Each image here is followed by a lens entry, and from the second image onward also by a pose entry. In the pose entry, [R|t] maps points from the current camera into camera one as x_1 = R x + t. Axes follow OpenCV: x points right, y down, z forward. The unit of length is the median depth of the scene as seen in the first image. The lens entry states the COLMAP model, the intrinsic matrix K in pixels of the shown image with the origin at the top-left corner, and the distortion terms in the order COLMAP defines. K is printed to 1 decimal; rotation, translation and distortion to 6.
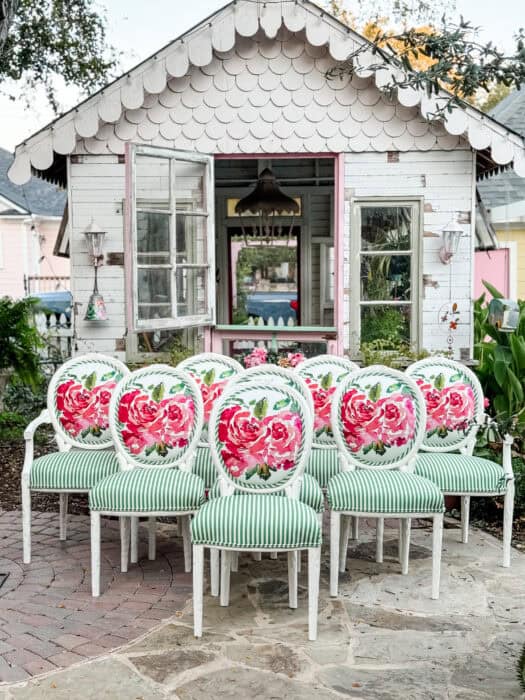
lens RADIAL K [[962.5, 0, 256.6], [0, 962.5, 355.4], [0, 0, 1]] dist [0.101978, 0.000000]
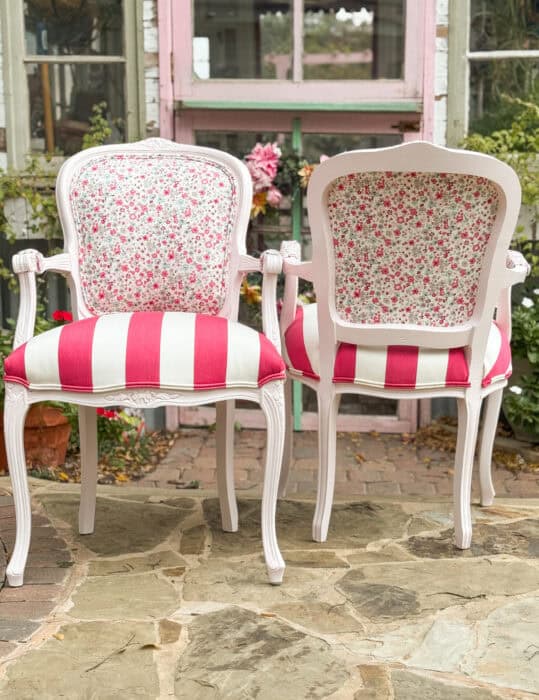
lens RADIAL K [[1266.5, 0, 281.9], [0, 1266.5, 365.7], [0, 0, 1]] dist [0.176790, 0.000000]
pose [[0.998465, 0.009047, -0.054642, 0.049601], [-0.005671, 0.998084, 0.061621, 0.067212], [0.055094, -0.061216, 0.996603, 0.329878]]
